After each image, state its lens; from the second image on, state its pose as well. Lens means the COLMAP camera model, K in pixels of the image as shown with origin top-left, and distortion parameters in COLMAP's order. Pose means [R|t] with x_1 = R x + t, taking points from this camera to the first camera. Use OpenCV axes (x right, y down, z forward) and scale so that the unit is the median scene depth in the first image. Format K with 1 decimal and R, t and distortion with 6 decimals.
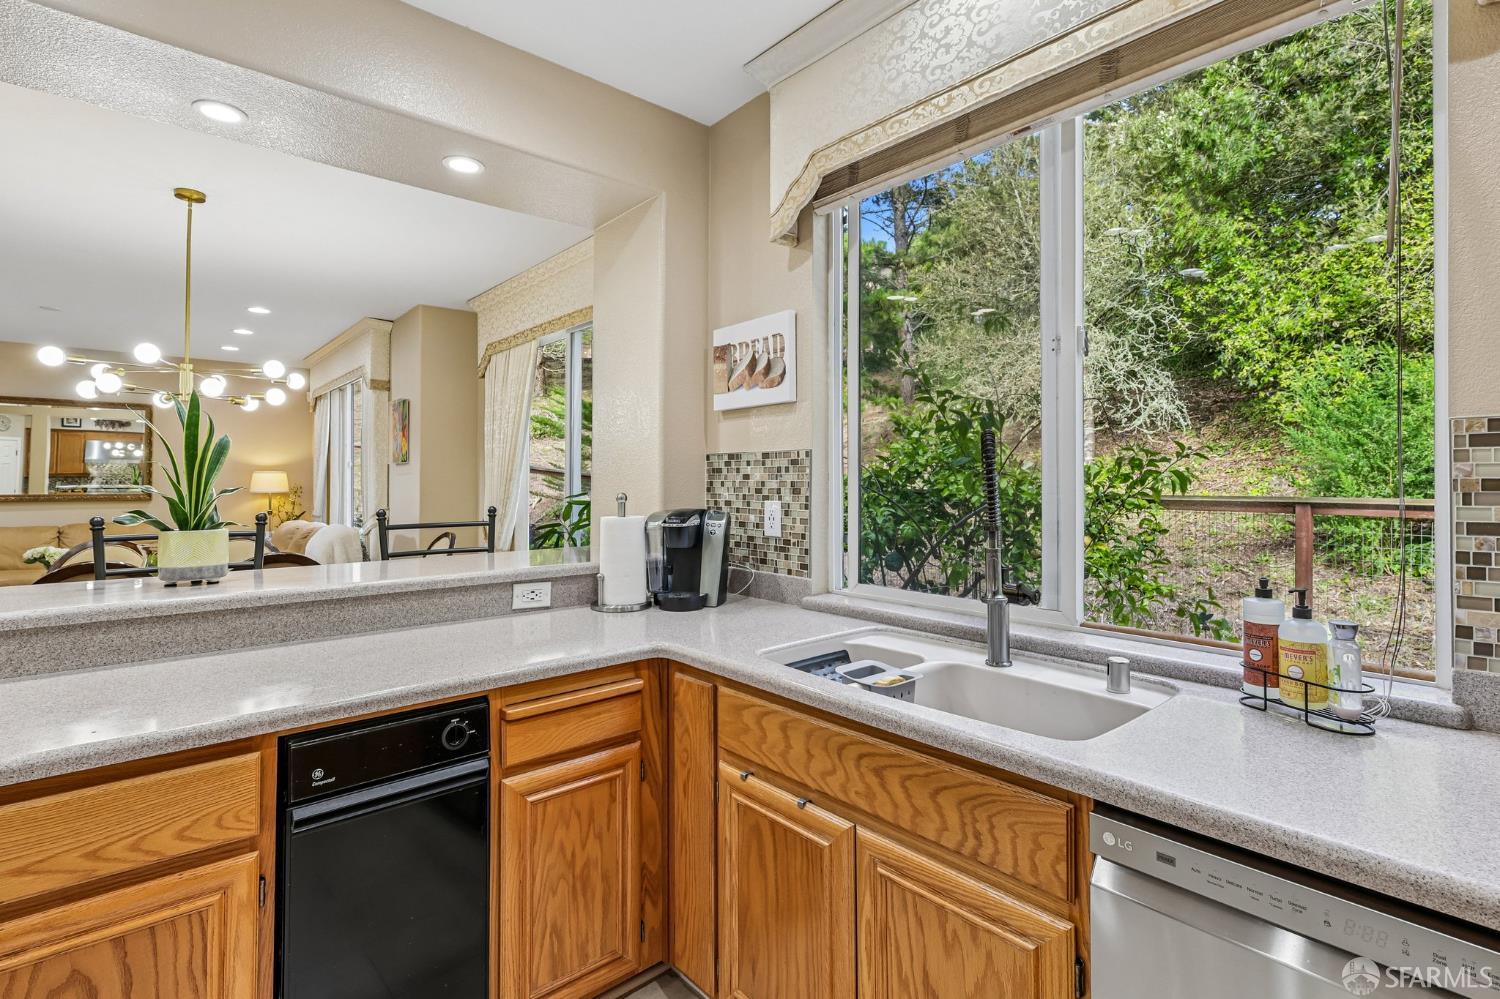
lens RADIAL K [[698.6, 0, 772.7], [0, 698.6, 470.8], [0, 0, 1]] dist [0.004350, 0.002784]
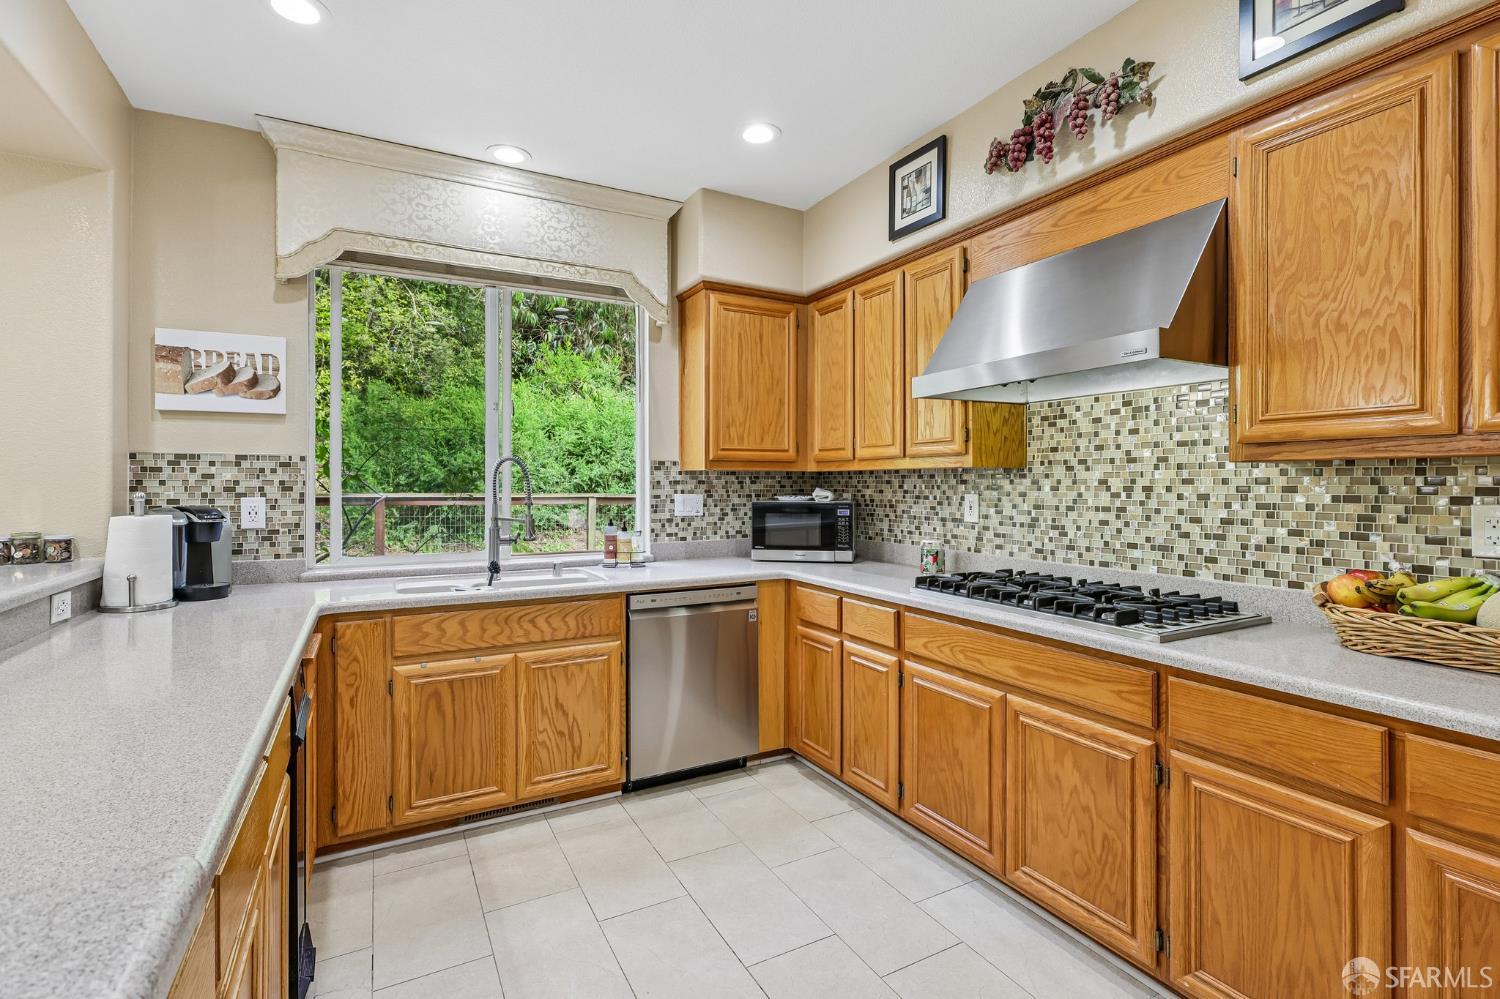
lens RADIAL K [[698.6, 0, 754.2], [0, 698.6, 480.4], [0, 0, 1]] dist [0.004350, 0.002784]
pose [[0.239363, 0.000342, 0.970930, -0.939649], [-0.017276, 0.999843, 0.003906, -0.003867], [-0.970776, -0.017709, 0.239332, -0.073412]]
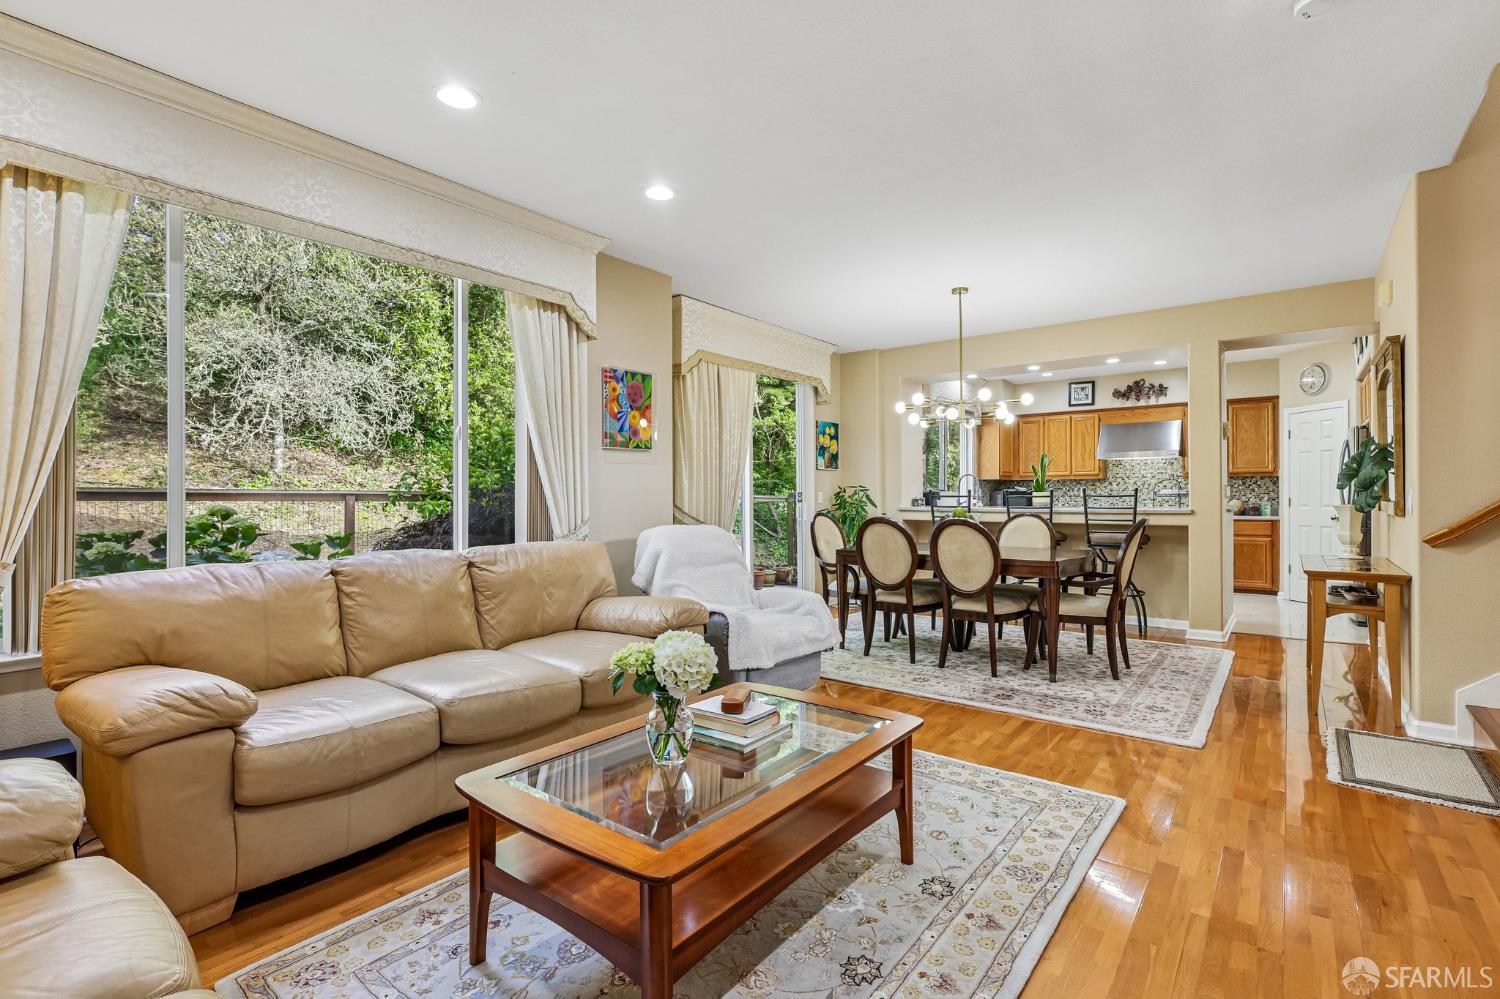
lens RADIAL K [[698.6, 0, 755.3], [0, 698.6, 497.7], [0, 0, 1]] dist [0.004350, 0.002784]
pose [[-0.166910, -0.004862, 0.985960, -3.261938], [-0.014580, 0.999891, 0.002463, 0.097080], [-0.985864, -0.013964, -0.166963, 2.393484]]
